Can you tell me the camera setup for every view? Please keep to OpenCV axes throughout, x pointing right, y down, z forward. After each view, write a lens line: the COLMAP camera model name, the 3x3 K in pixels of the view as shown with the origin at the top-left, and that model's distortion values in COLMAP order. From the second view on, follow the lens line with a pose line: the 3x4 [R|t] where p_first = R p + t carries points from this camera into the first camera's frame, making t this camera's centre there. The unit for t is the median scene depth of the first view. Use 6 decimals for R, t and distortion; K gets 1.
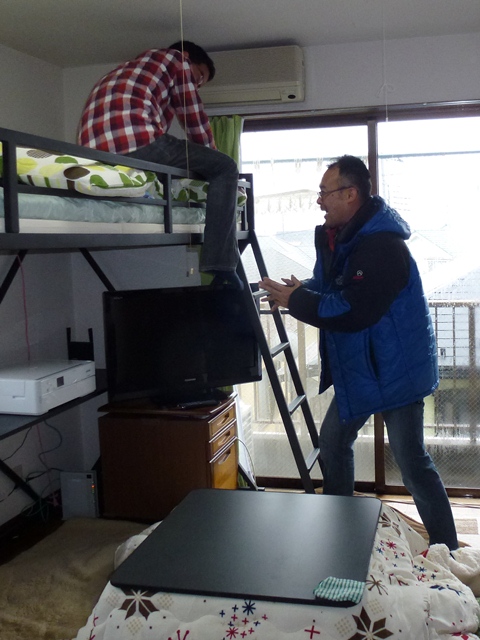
lens RADIAL K [[669.0, 0, 309.2], [0, 669.0, 286.9], [0, 0, 1]] dist [0.045994, -0.329075]
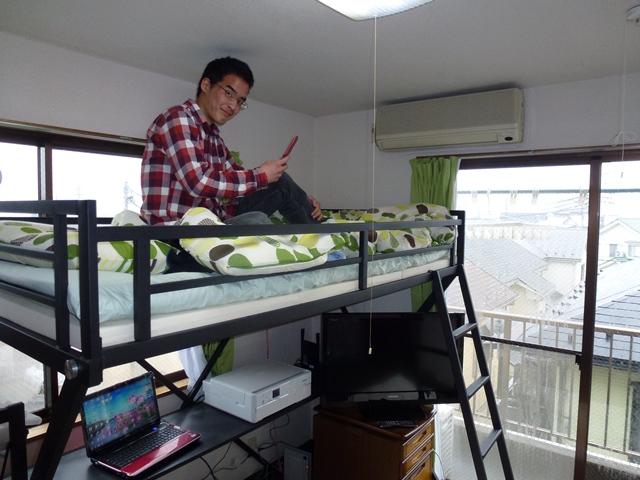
lens RADIAL K [[458.1, 0, 321.0], [0, 458.1, 241.0], [0, 0, 1]] dist [-0.074304, 0.063369]
pose [[0.908667, 0.061162, -0.413018, 0.008399], [-0.066398, 0.997792, 0.001680, -0.109658], [0.412209, 0.025897, 0.910721, 0.257954]]
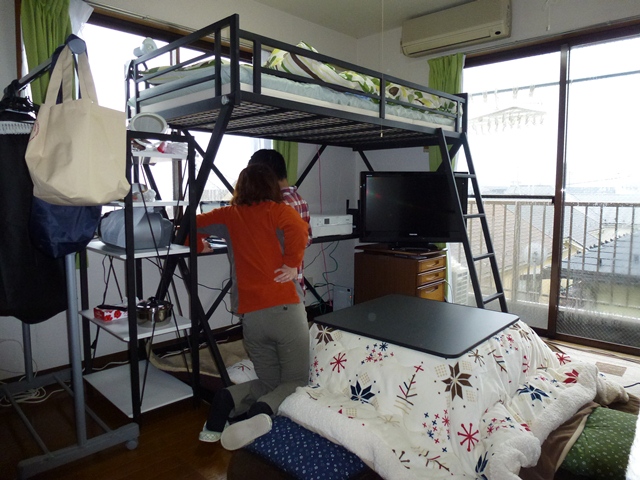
lens RADIAL K [[458.1, 0, 321.0], [0, 458.1, 241.0], [0, 0, 1]] dist [-0.074304, 0.063369]
pose [[0.853890, 0.083595, -0.513696, 0.169248], [-0.064254, 0.996398, 0.055340, 0.109182], [0.516472, -0.014247, 0.856185, 0.021147]]
